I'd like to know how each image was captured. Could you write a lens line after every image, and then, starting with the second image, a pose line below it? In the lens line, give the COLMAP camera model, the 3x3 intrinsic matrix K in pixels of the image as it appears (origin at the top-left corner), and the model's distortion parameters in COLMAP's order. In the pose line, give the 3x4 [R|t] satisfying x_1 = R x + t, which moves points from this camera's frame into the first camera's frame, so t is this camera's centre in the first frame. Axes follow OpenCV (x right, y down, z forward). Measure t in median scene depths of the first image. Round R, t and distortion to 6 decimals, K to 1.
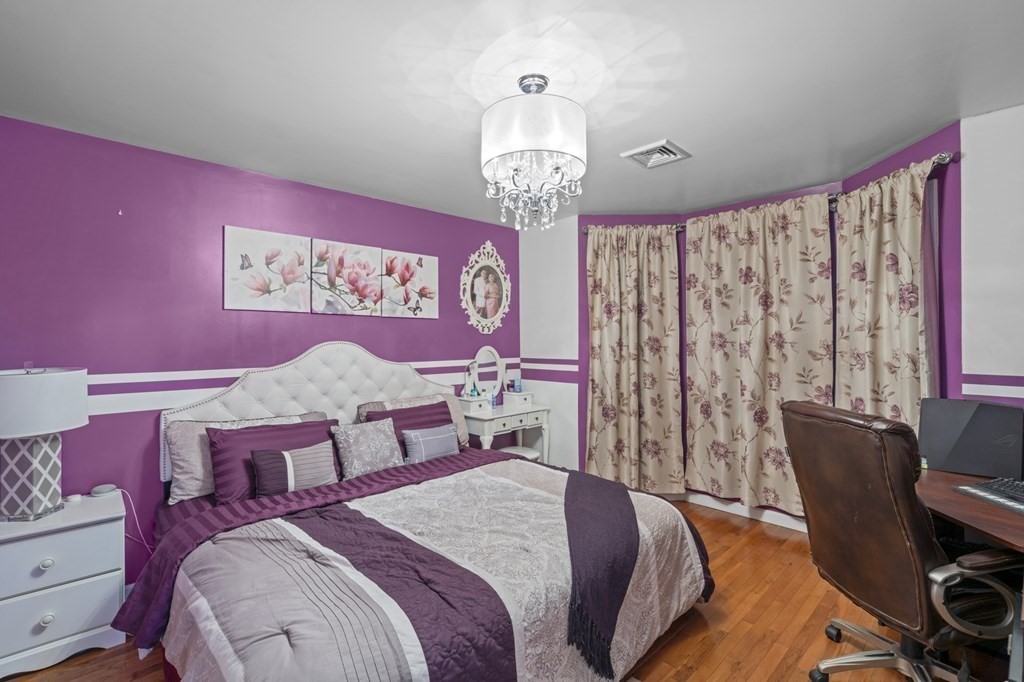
lens RADIAL K [[466.4, 0, 514.1], [0, 466.4, 343.3], [0, 0, 1]] dist [-0.002015, 0.000352]
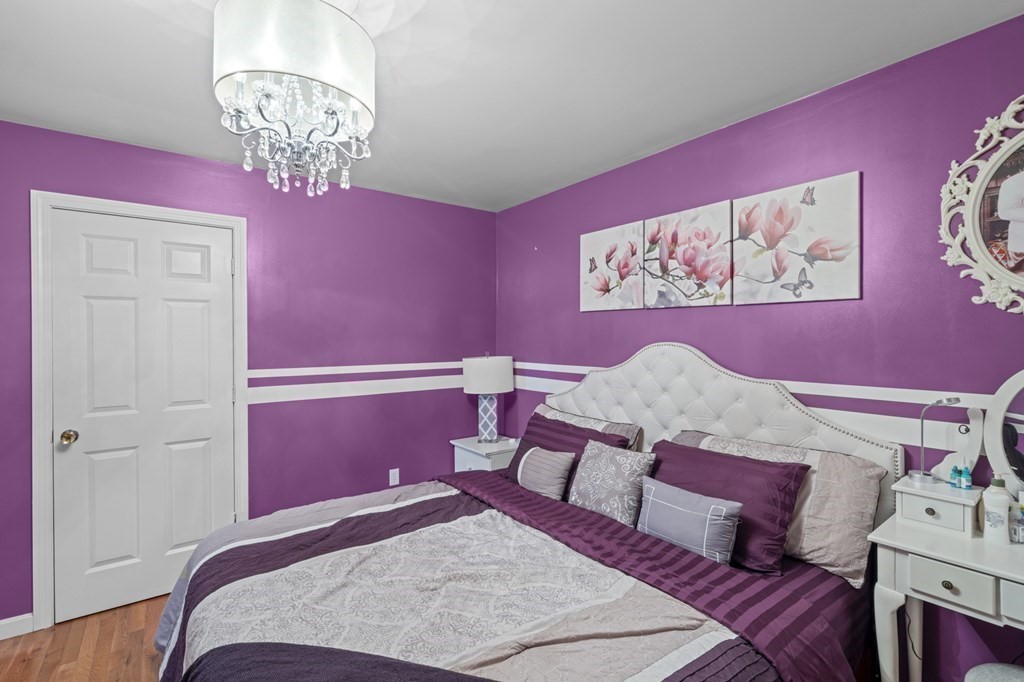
lens RADIAL K [[466.4, 0, 514.1], [0, 466.4, 343.3], [0, 0, 1]] dist [-0.002015, 0.000352]
pose [[-0.113708, 0.015851, -0.993388, 0.409334], [-0.008220, 0.999823, 0.016895, -0.013041], [0.993480, 0.010087, -0.113558, 0.801862]]
